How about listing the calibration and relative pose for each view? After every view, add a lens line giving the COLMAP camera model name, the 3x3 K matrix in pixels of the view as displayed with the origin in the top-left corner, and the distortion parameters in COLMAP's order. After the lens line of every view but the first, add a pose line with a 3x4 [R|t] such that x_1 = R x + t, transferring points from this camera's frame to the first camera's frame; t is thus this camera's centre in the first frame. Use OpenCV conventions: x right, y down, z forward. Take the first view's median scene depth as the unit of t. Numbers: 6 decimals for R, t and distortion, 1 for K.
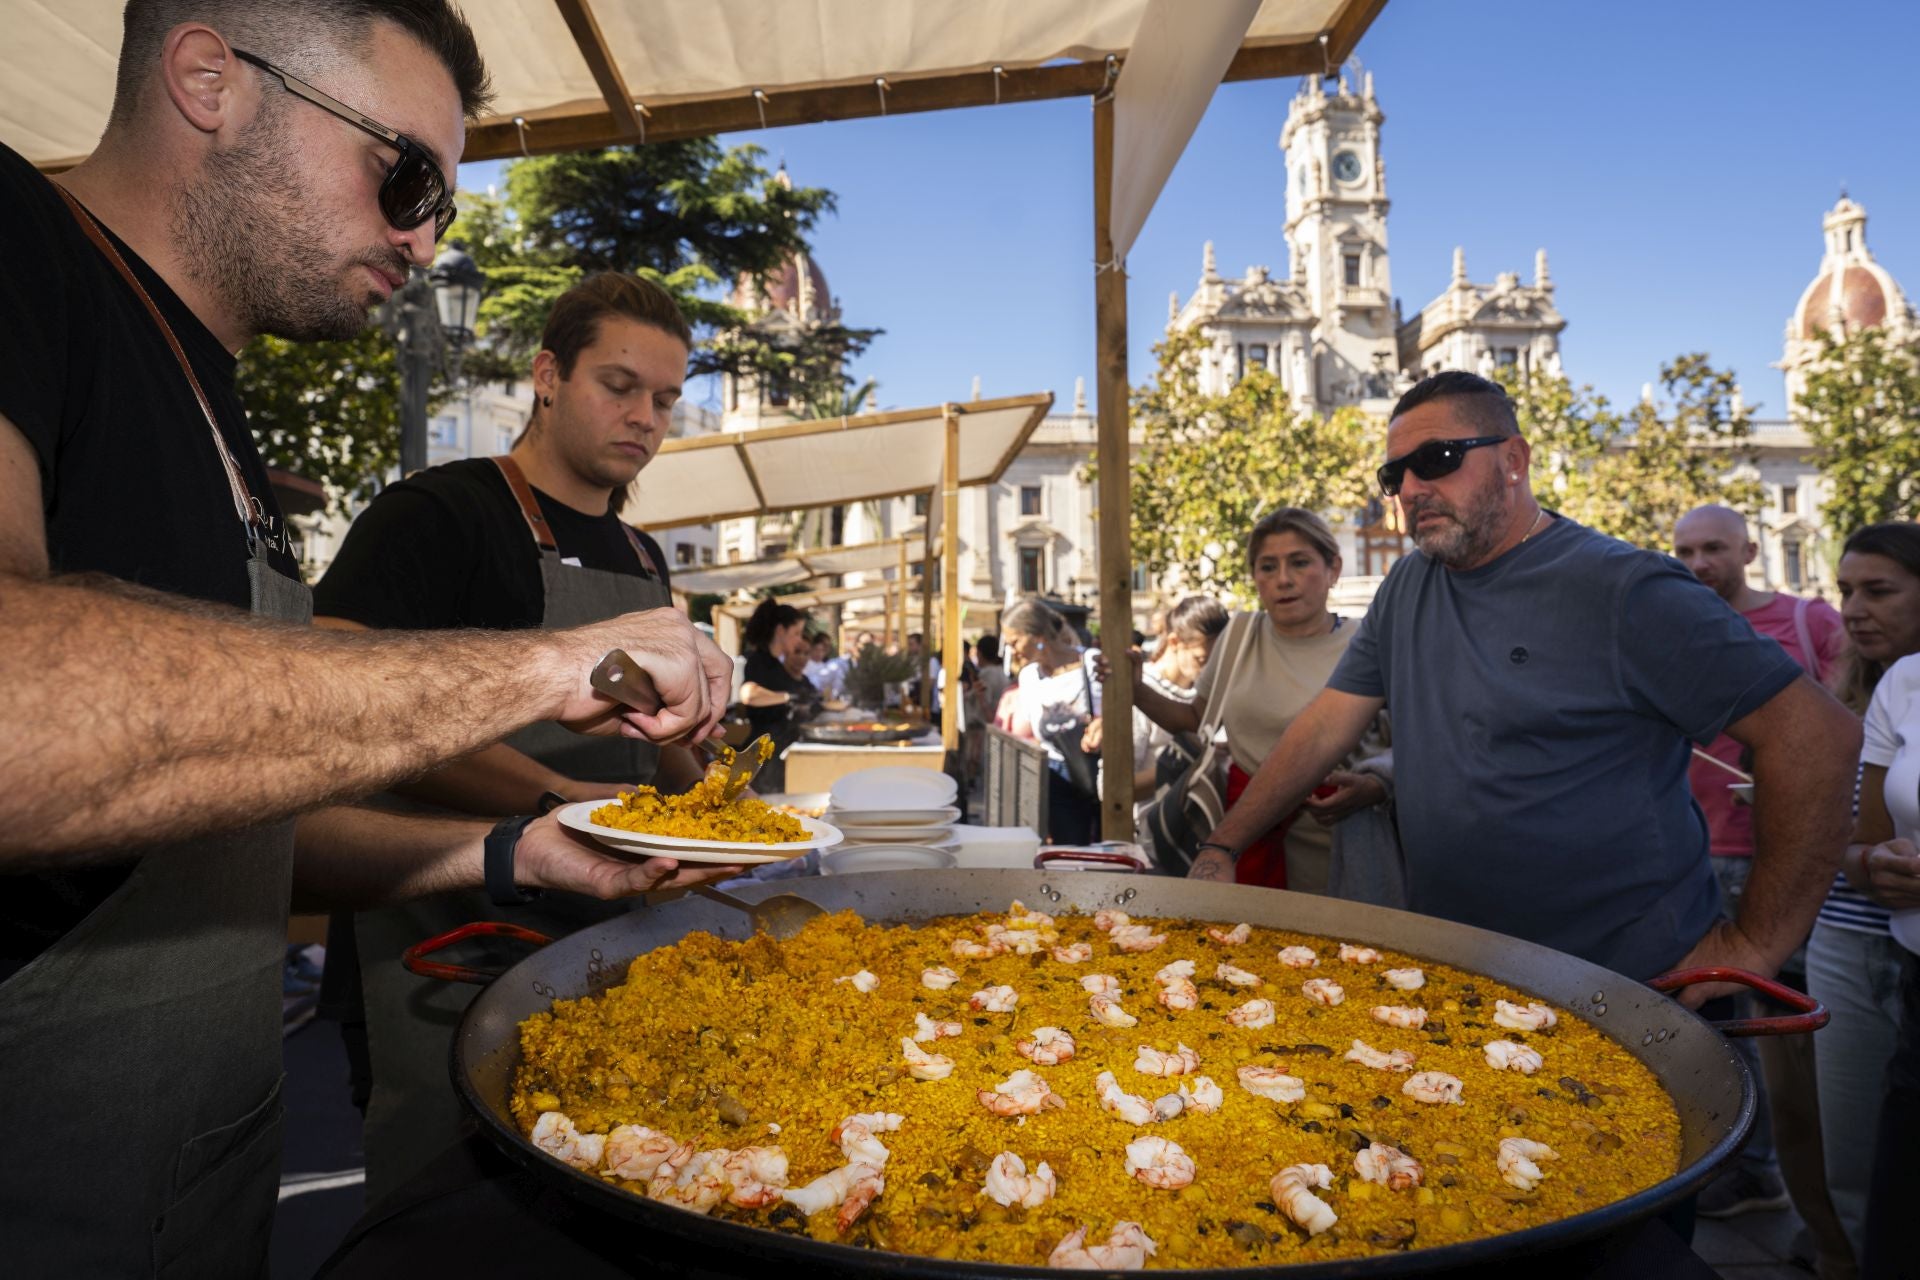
lens RADIAL K [[1192.1, 0, 964.2], [0, 1192.1, 618.6], [0, 0, 1]] dist [-0.037004, 0.022776]
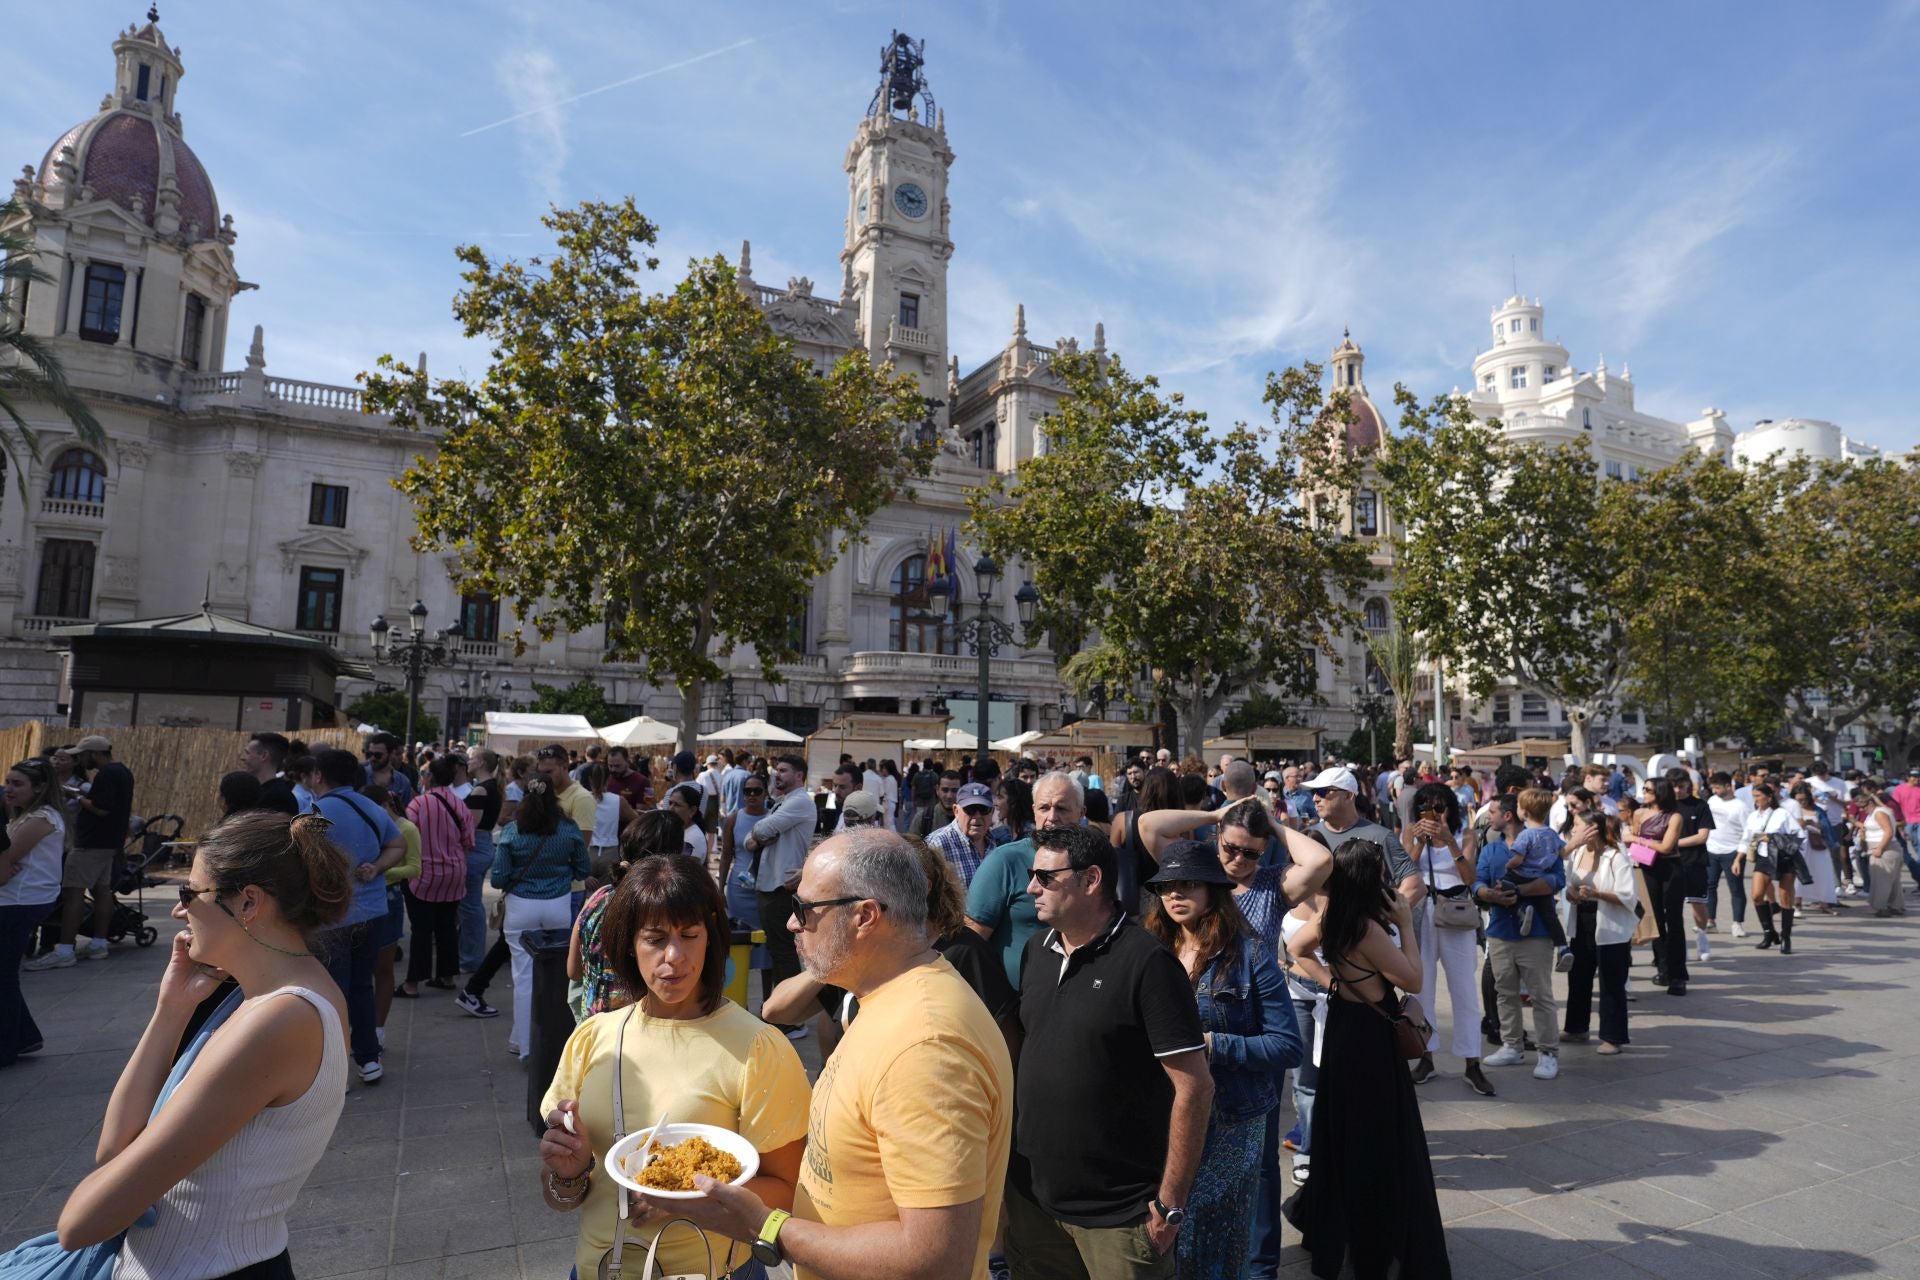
lens RADIAL K [[1063.3, 0, 975.3], [0, 1063.3, 642.9], [0, 0, 1]] dist [-0.024290, 0.004517]
pose [[0.928948, 0.072188, 0.363104, 0.102501], [-0.054722, 0.996805, -0.058176, 0.001880], [-0.366144, 0.034173, 0.929931, 0.246501]]
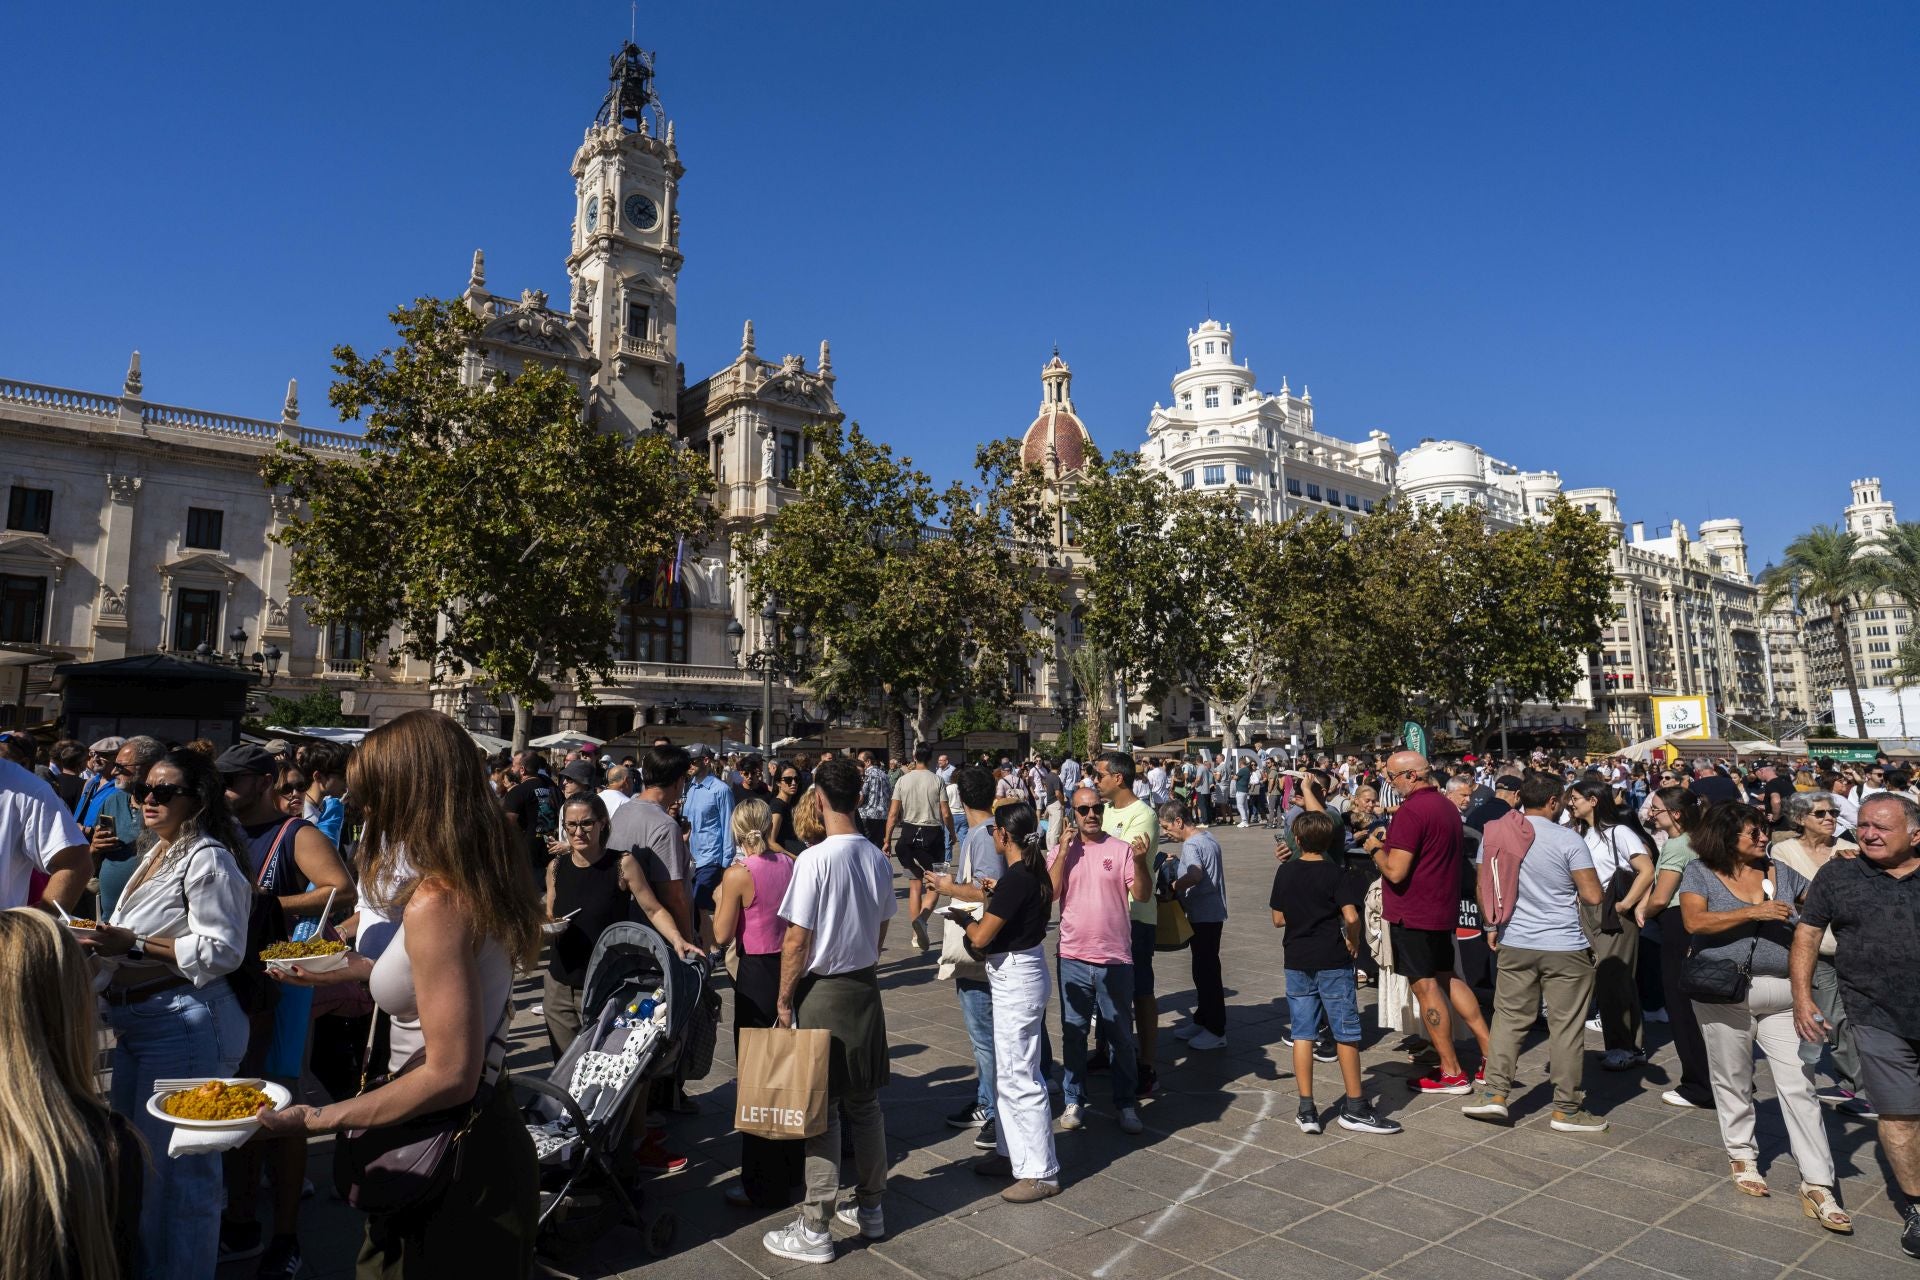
lens RADIAL K [[1192.1, 0, 919.2], [0, 1192.1, 601.3], [0, 0, 1]] dist [-0.037004, 0.022776]
pose [[0.831014, 0.090607, 0.548822, 0.026729], [-0.043587, 0.994218, -0.098141, -0.000392], [-0.554541, 0.057636, 0.830158, 0.139938]]
